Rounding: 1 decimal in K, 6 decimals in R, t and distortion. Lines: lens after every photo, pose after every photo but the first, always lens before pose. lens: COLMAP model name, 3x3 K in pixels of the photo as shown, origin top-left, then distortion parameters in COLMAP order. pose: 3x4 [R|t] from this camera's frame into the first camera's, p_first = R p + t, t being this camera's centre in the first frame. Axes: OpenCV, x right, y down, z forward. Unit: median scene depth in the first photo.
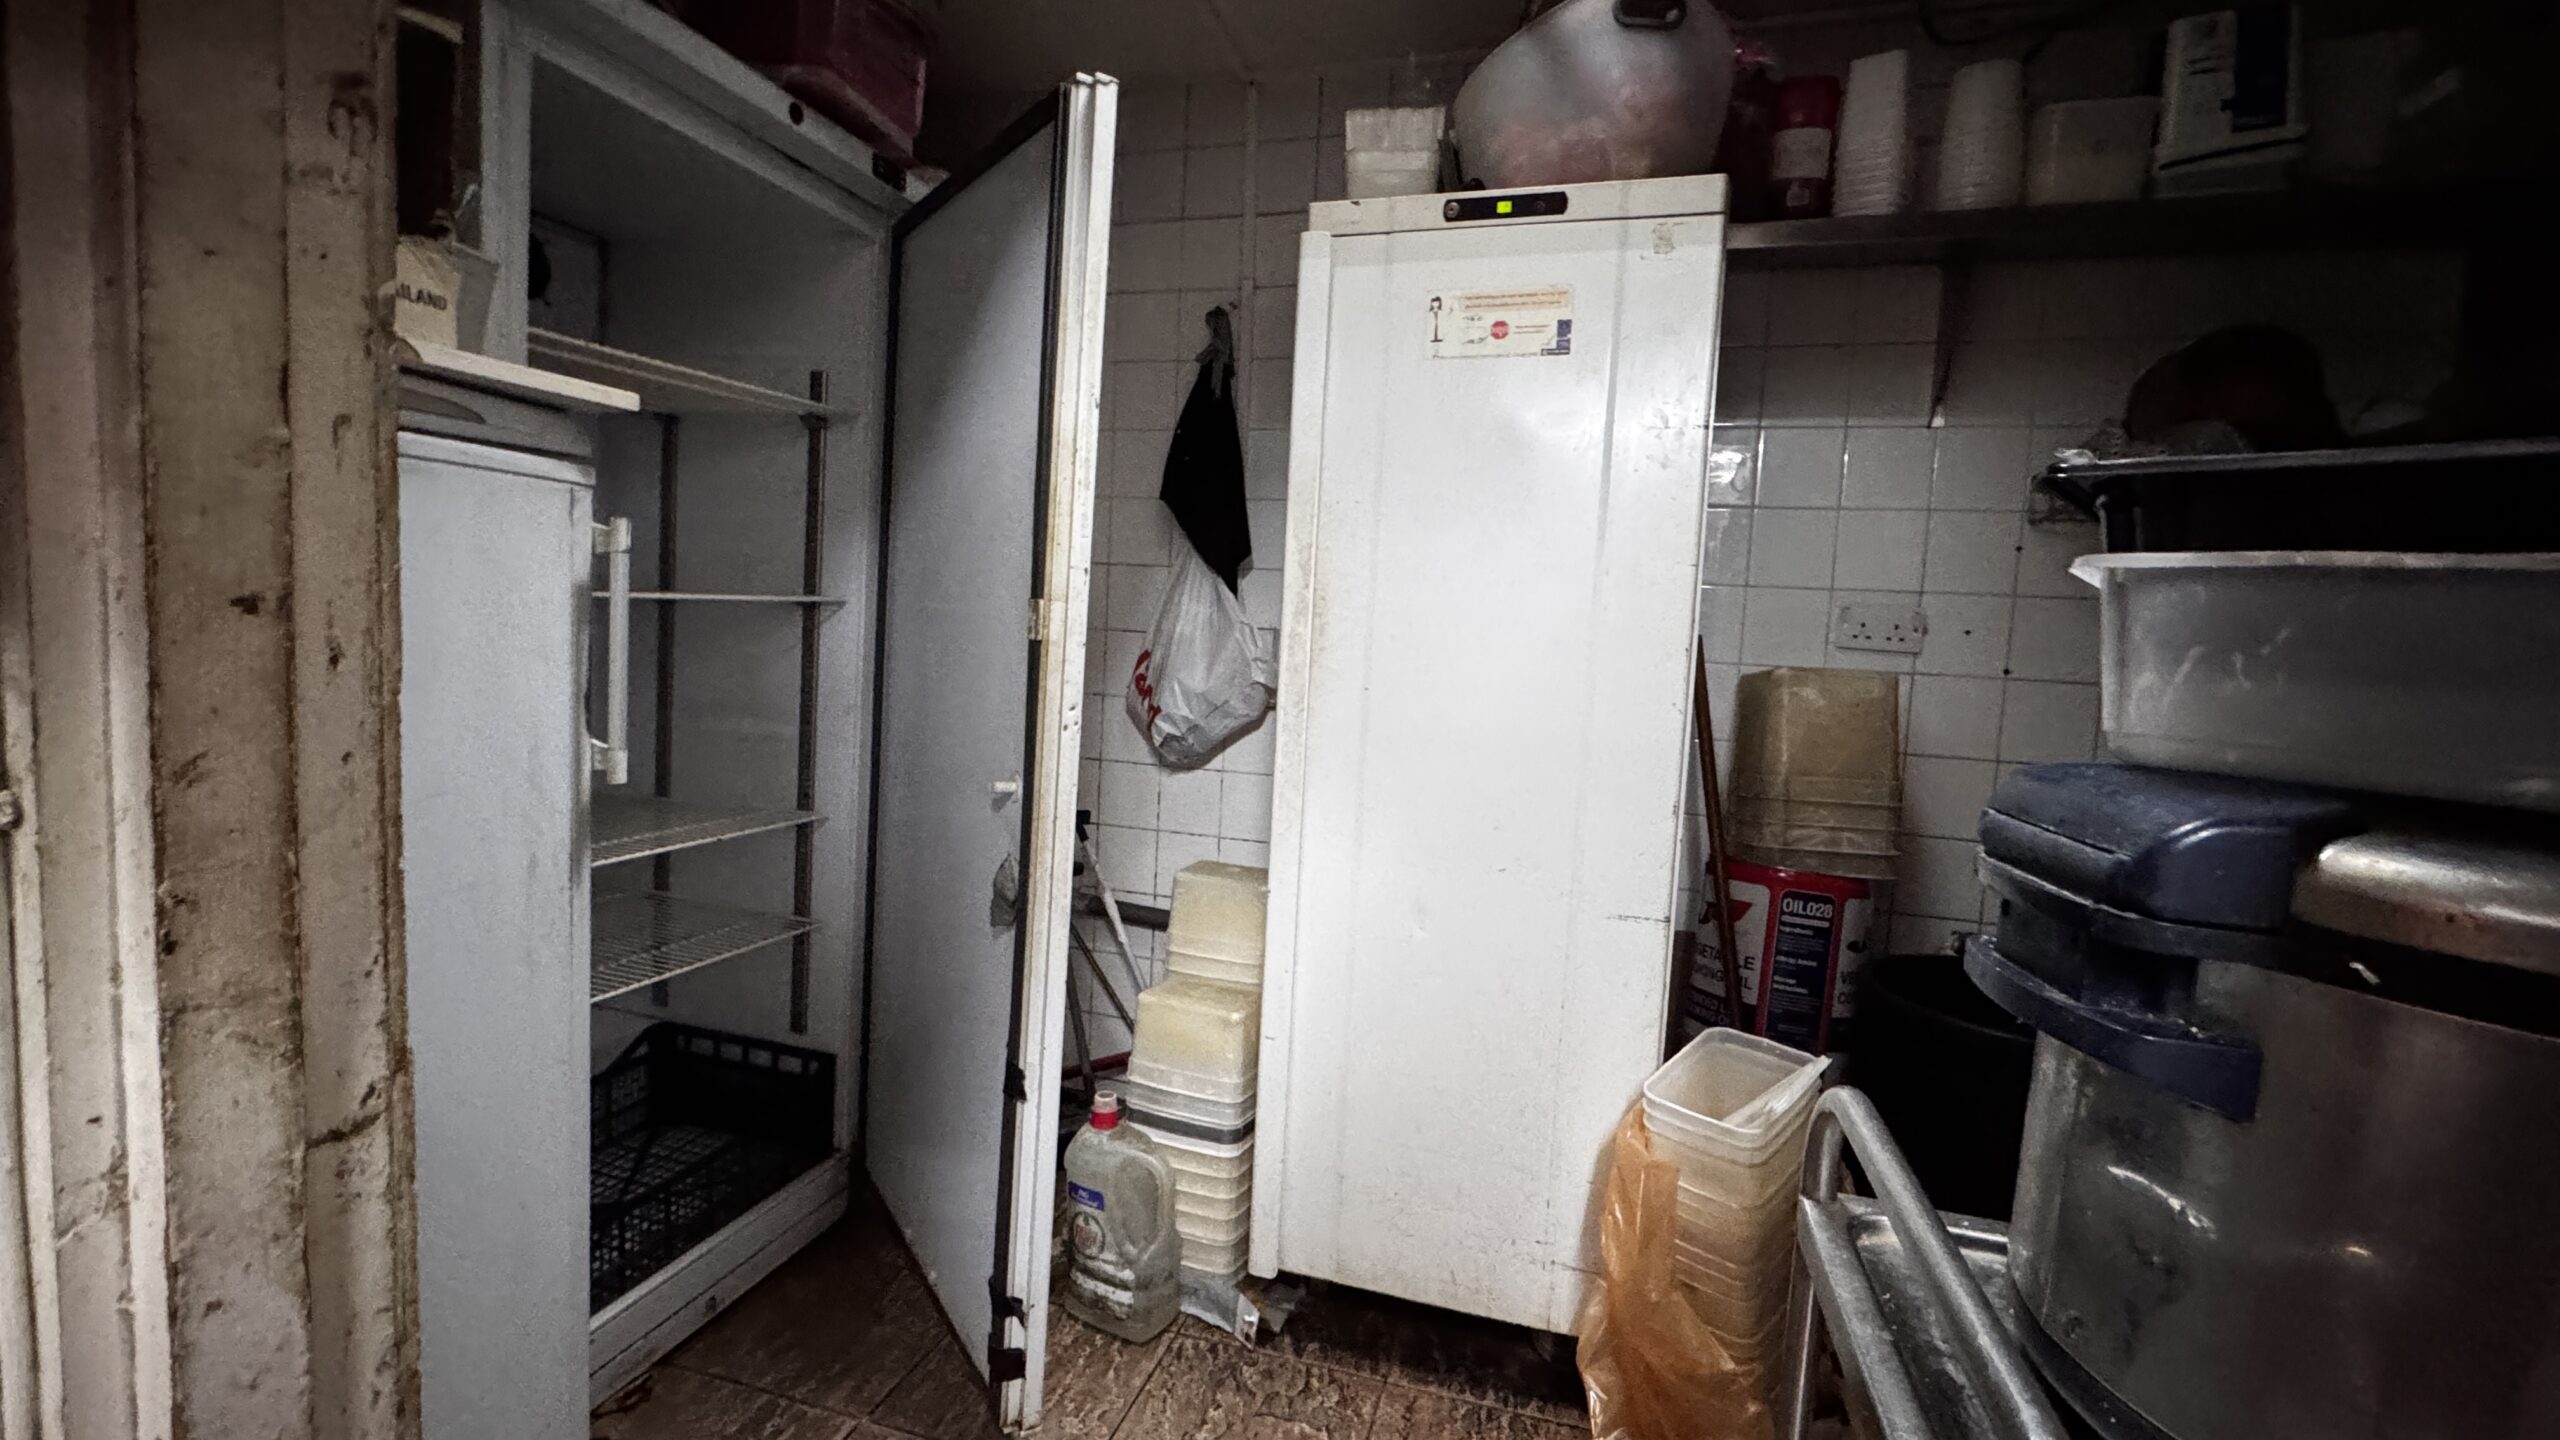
lens RADIAL K [[1143.9, 0, 1274.7], [0, 1143.9, 721.3], [0, 0, 1]] dist [-0.000378, -0.000013]
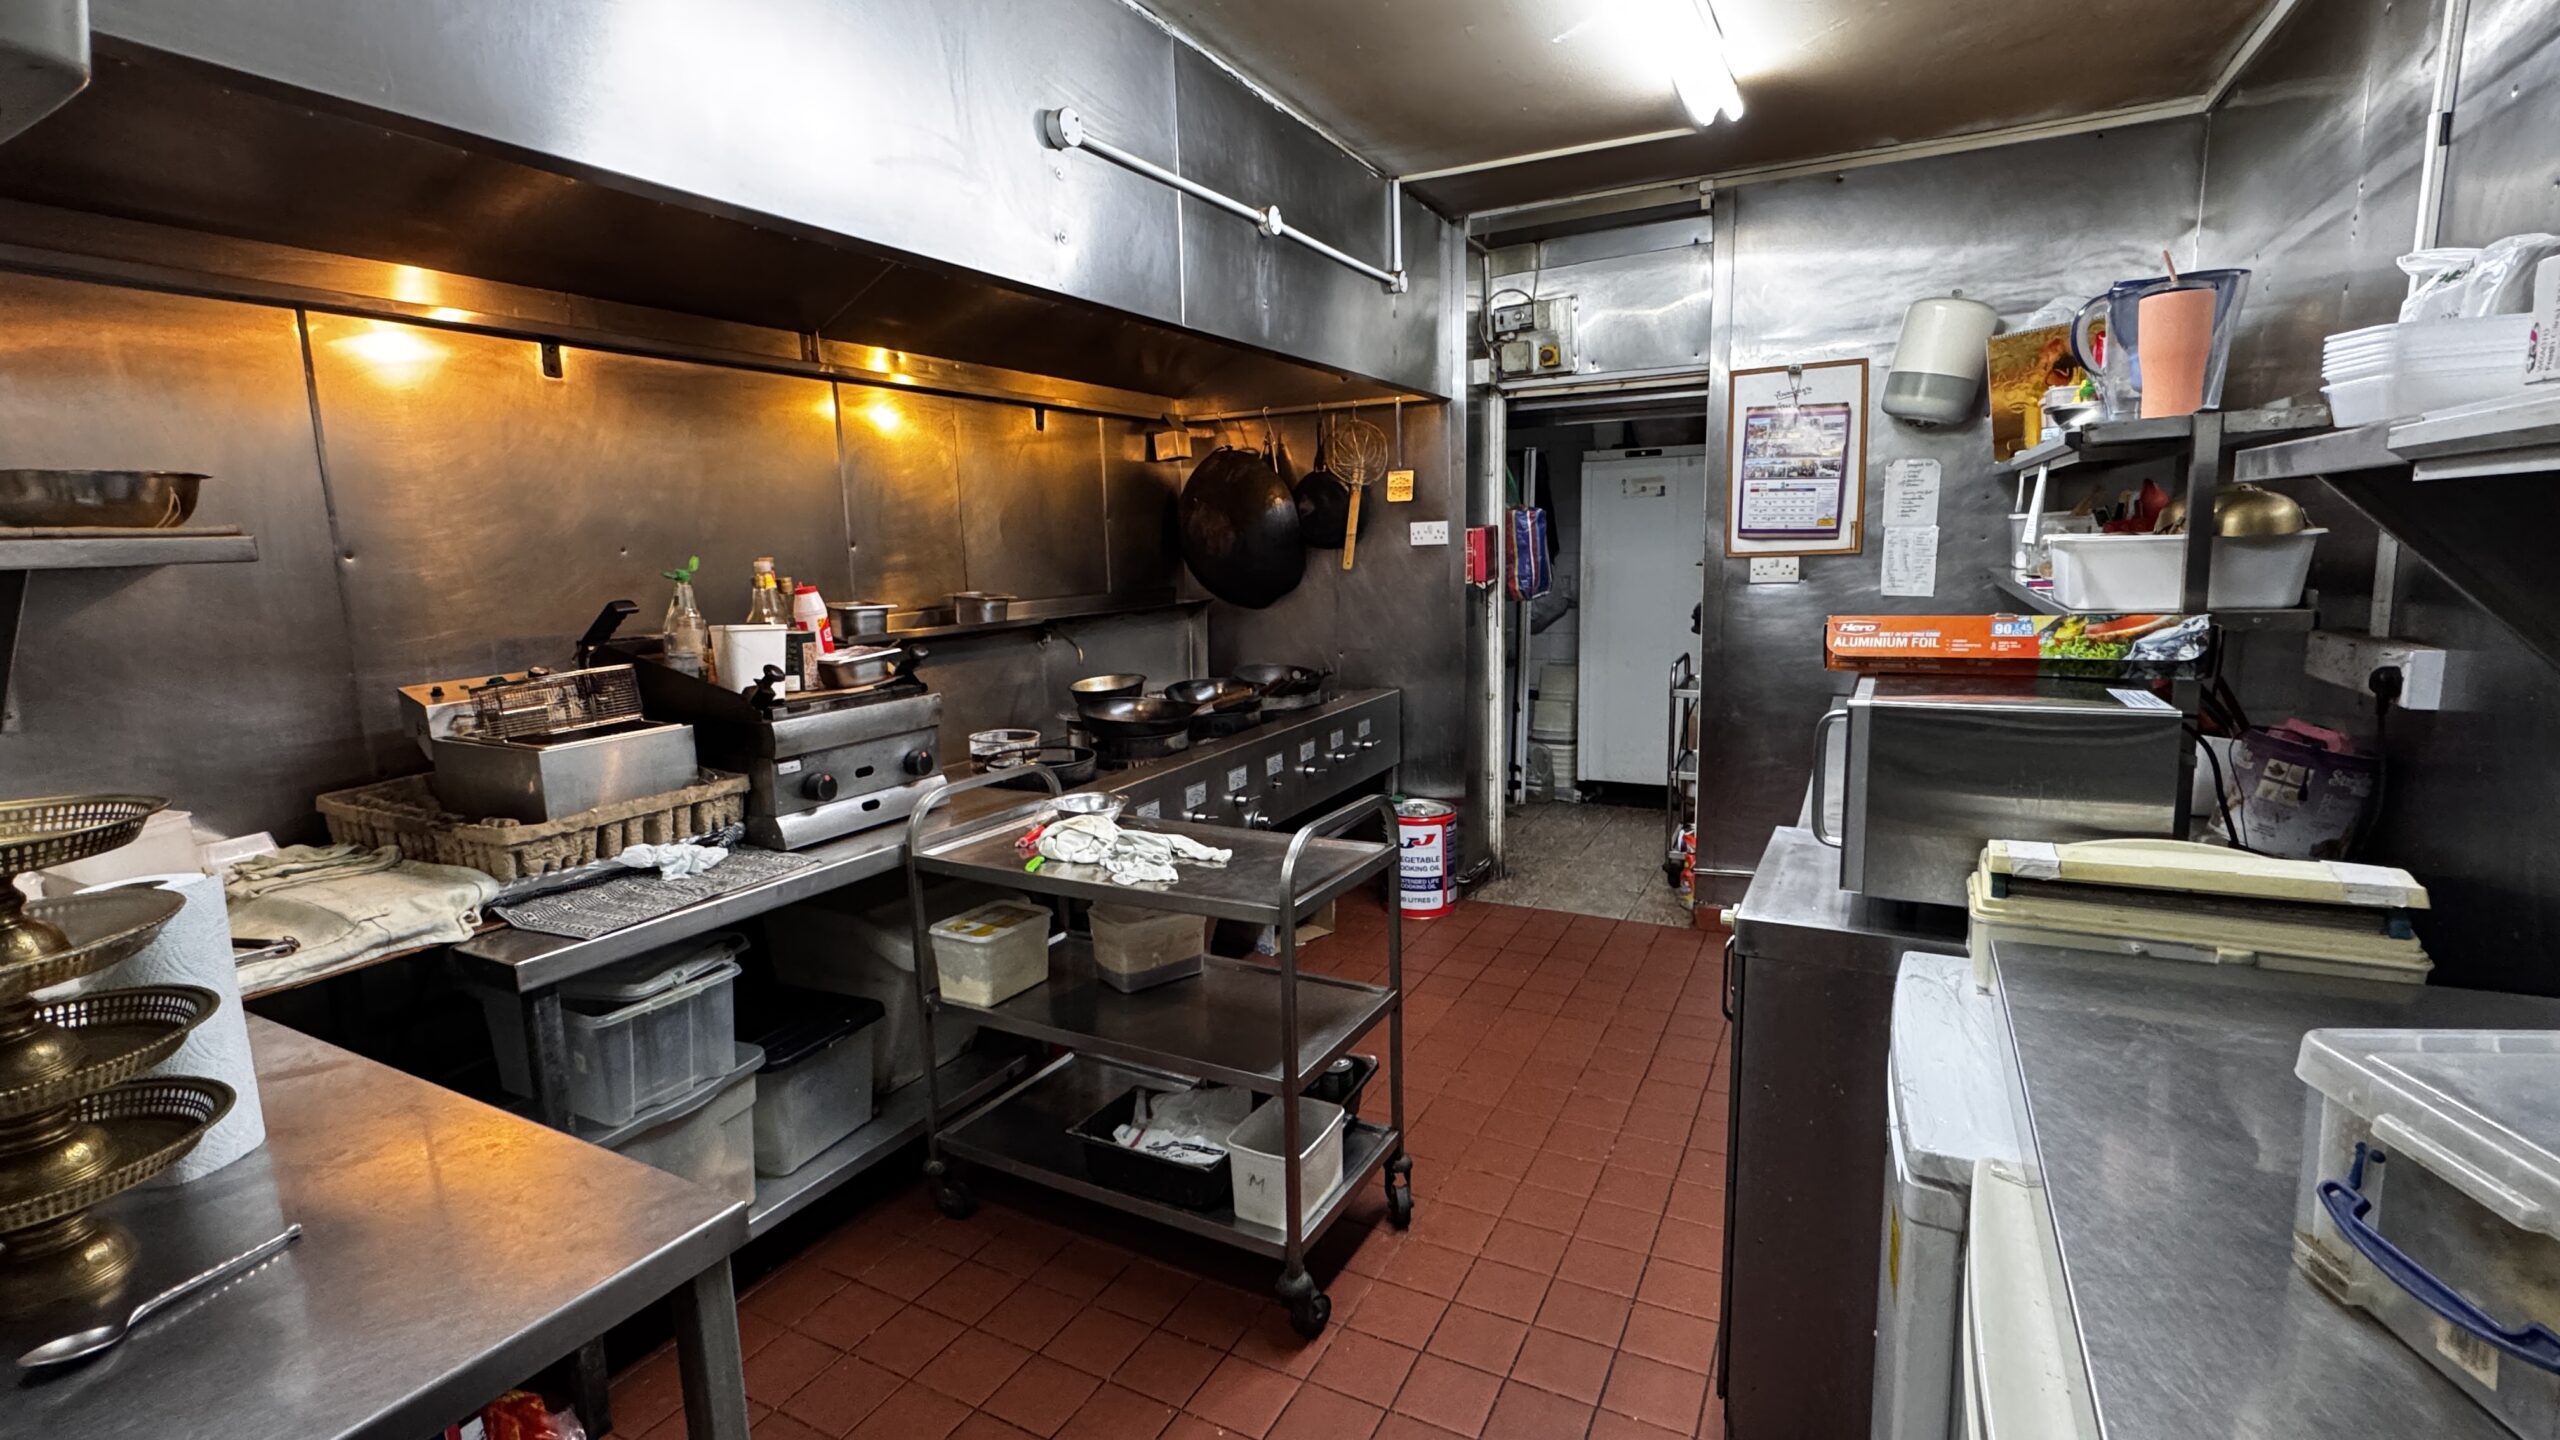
lens RADIAL K [[1143.9, 0, 1276.2], [0, 1143.9, 713.5], [0, 0, 1]] dist [-0.000378, -0.000013]
pose [[0.977473, -0.046346, -0.205911, -0.181968], [0.059376, 0.996575, 0.057559, 0.055944], [0.202538, -0.068489, 0.976876, -2.344255]]
